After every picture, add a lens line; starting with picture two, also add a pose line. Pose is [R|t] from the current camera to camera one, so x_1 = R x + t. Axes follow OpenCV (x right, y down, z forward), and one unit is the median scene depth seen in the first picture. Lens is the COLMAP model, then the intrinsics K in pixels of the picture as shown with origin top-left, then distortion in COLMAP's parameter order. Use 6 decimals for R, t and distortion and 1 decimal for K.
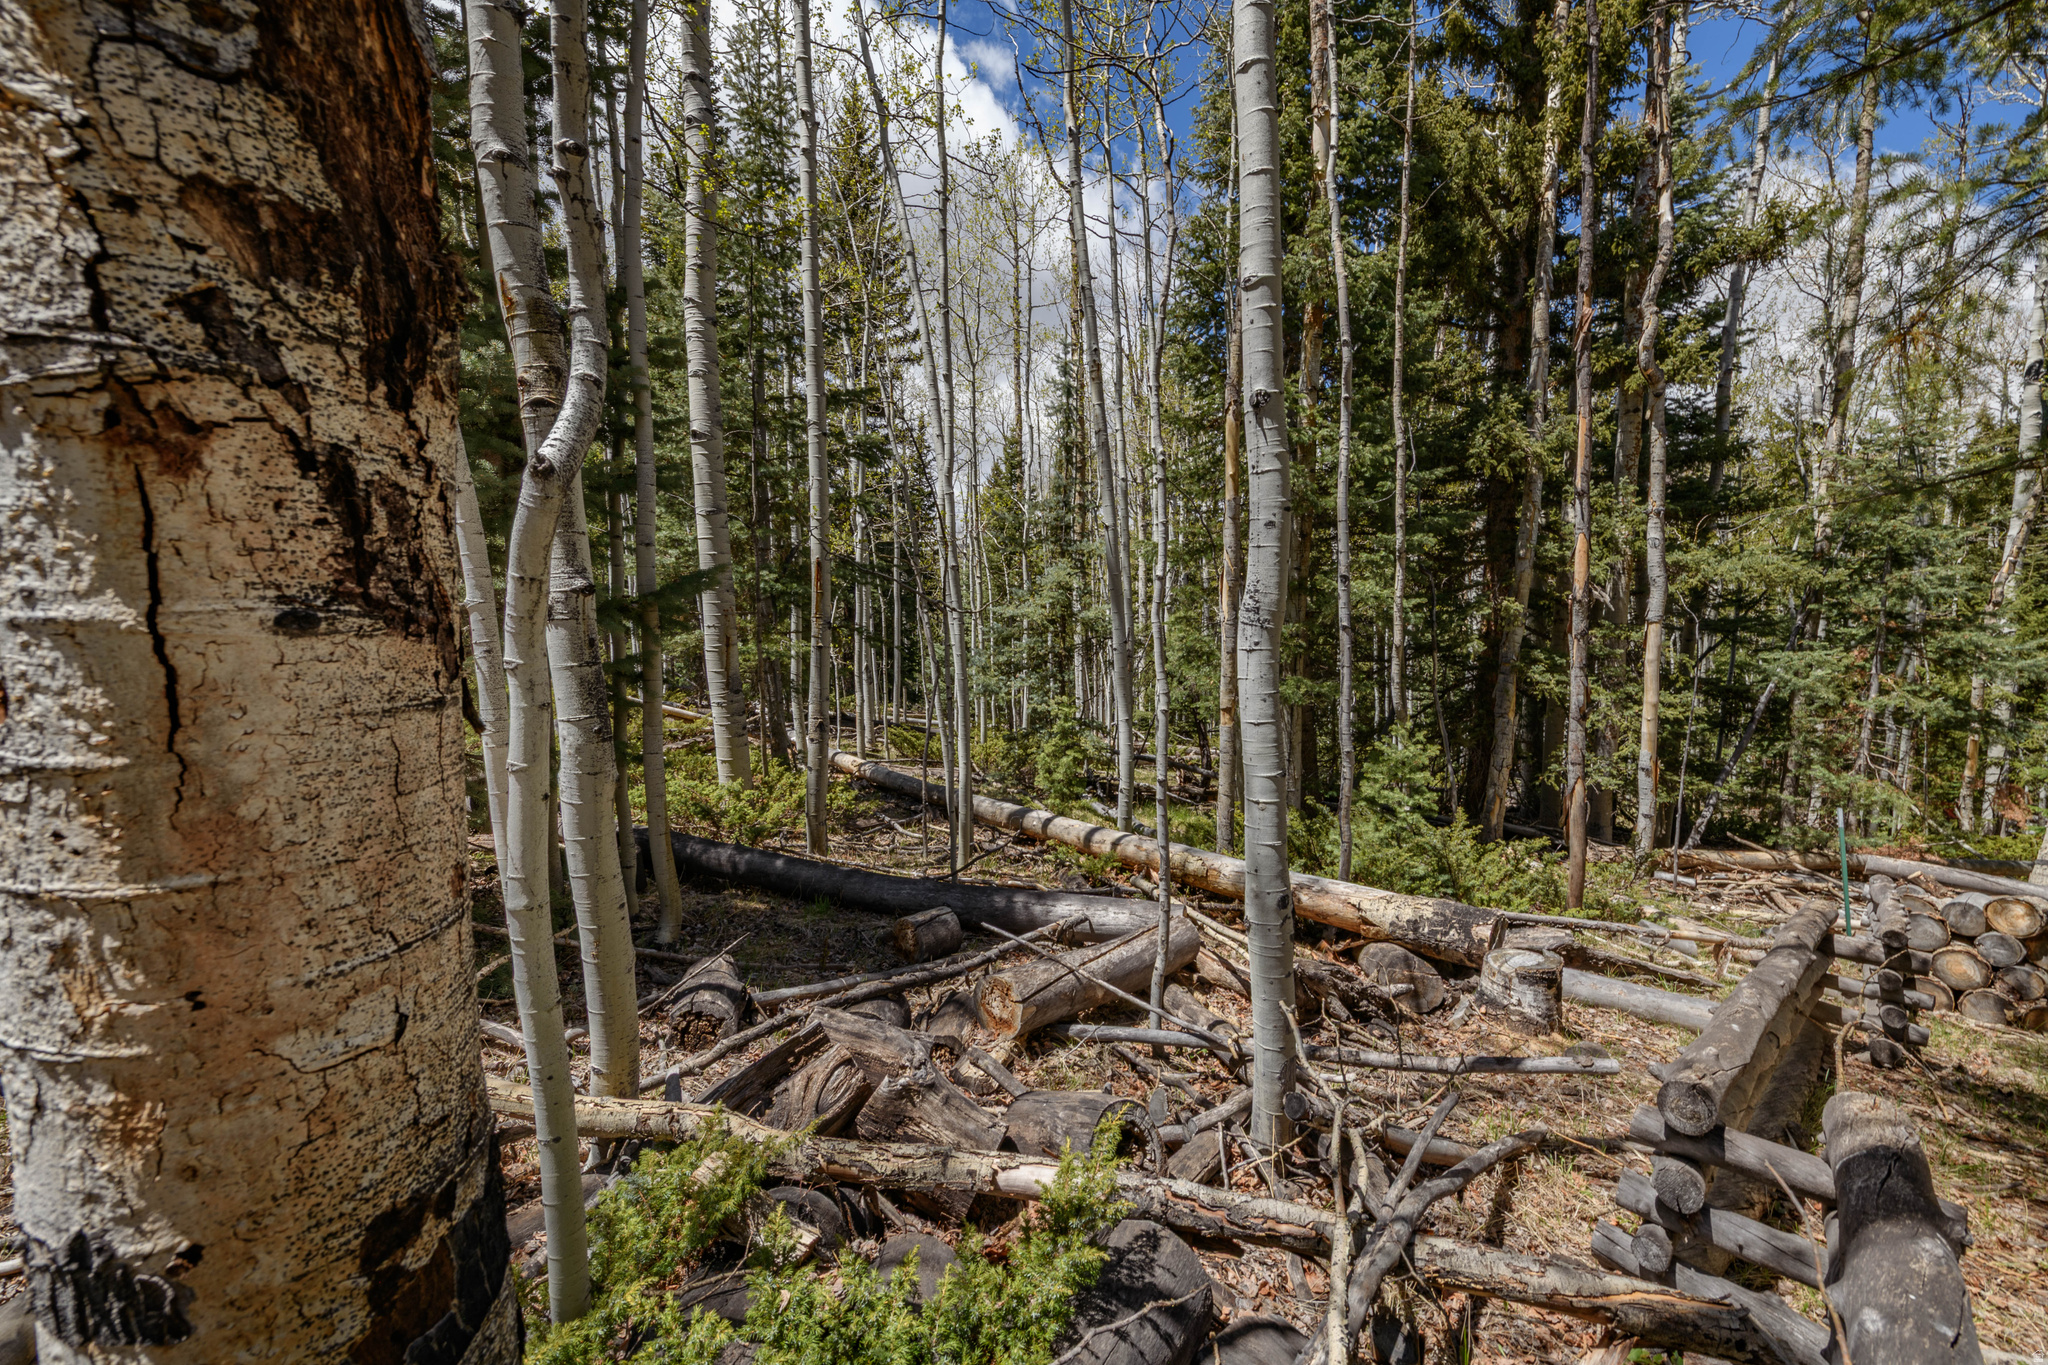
lens RADIAL K [[805.1, 0, 1019.9], [0, 805.1, 673.0], [0, 0, 1]] dist [-0.003794, -0.002685]
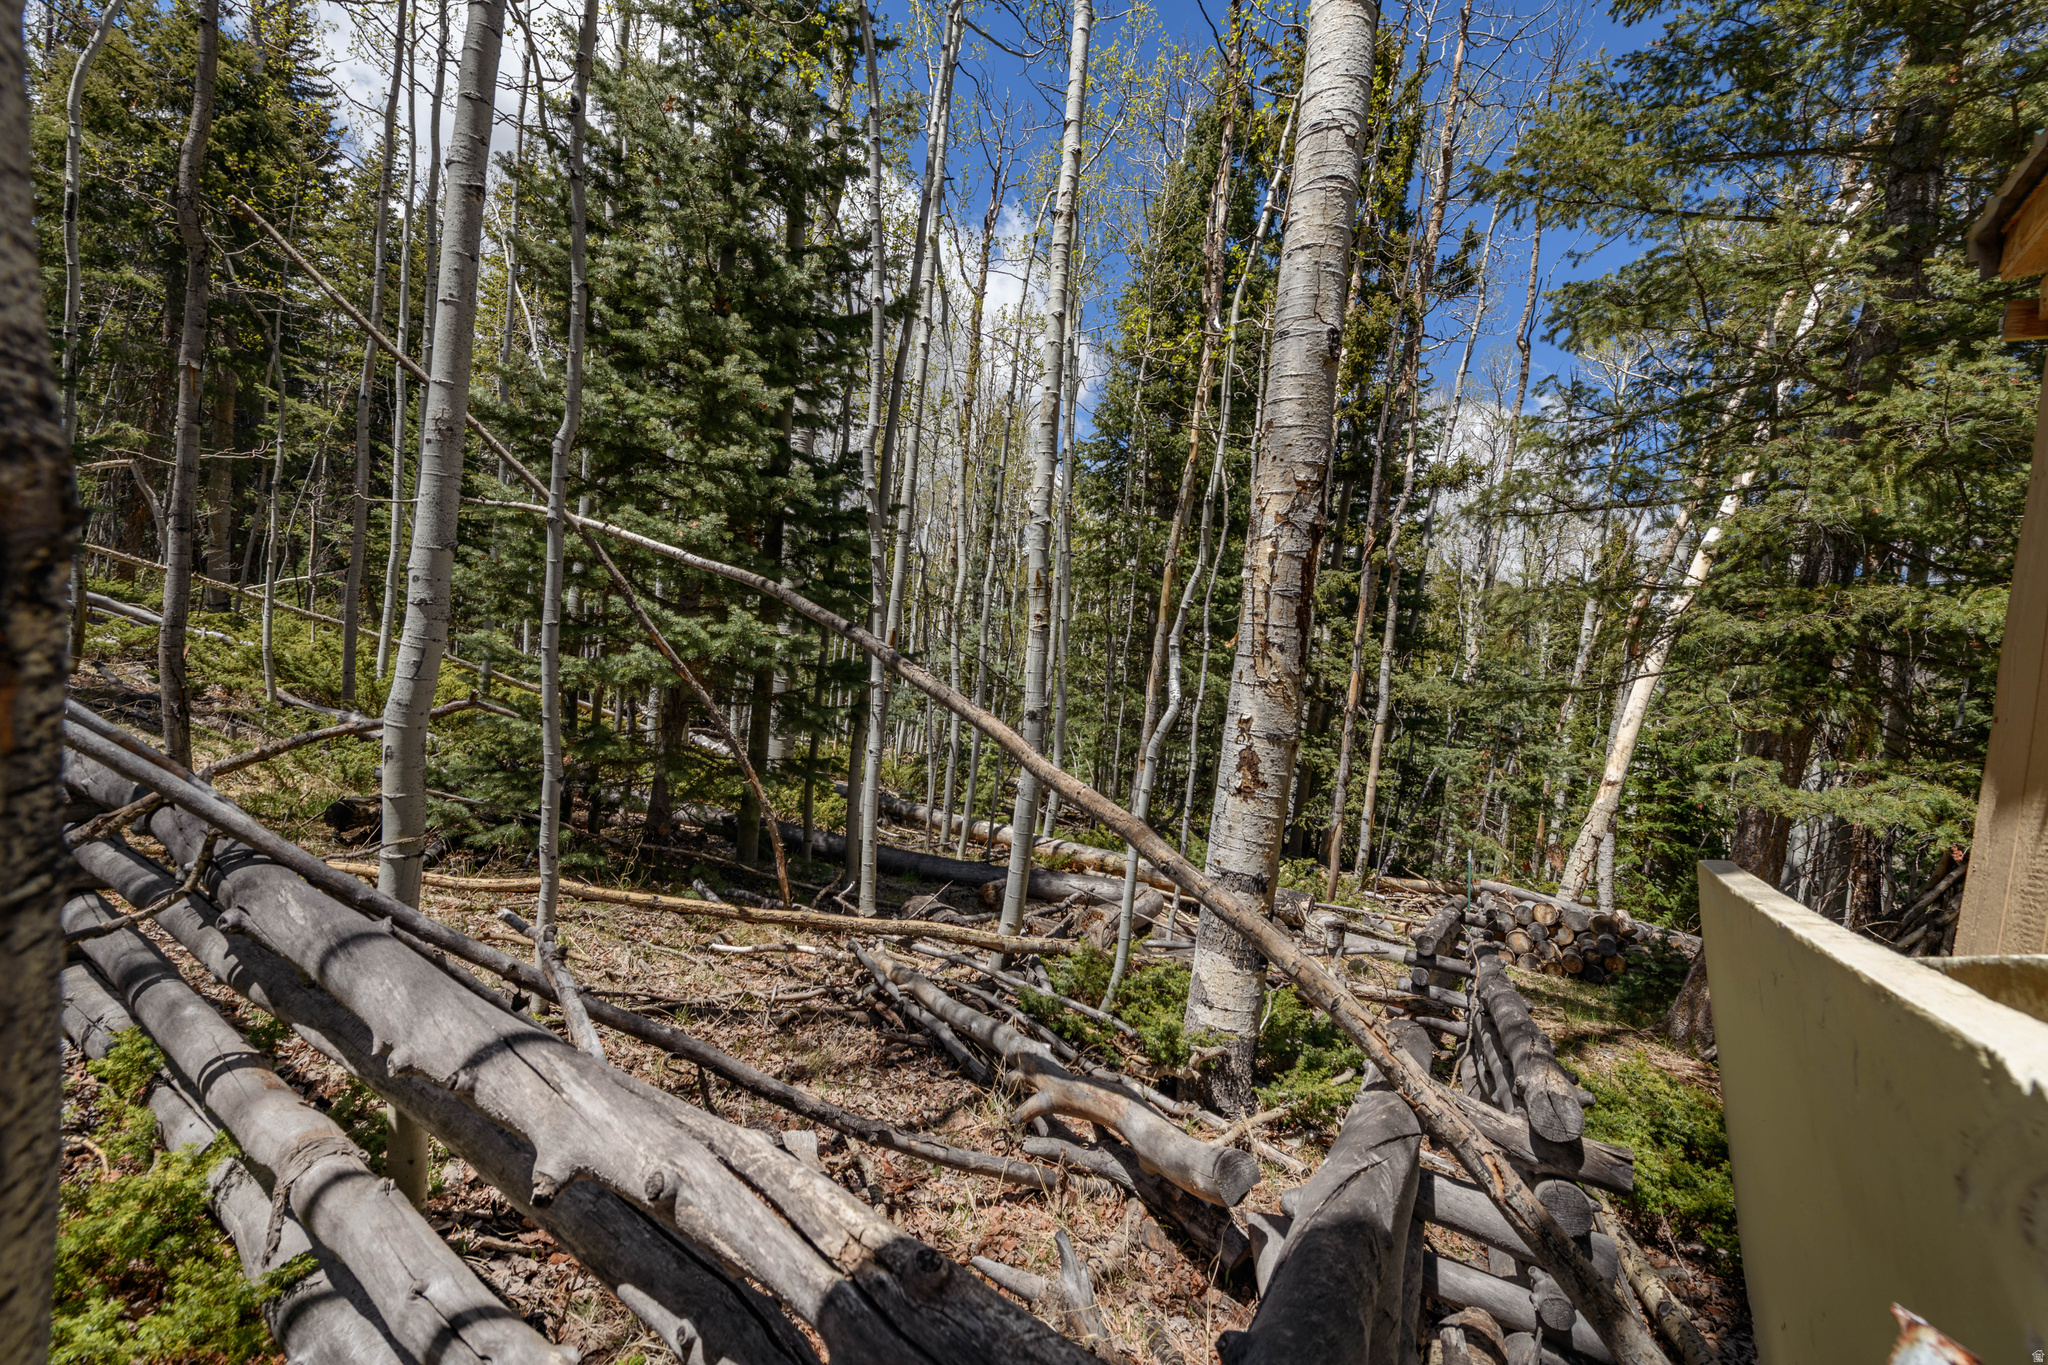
lens RADIAL K [[805.1, 0, 1019.9], [0, 805.1, 673.0], [0, 0, 1]] dist [-0.003794, -0.002685]
pose [[0.953798, 0.109100, 0.279941, -0.251453], [-0.100674, 0.993931, -0.044349, -0.018591], [-0.283080, 0.014117, 0.958992, -0.231181]]
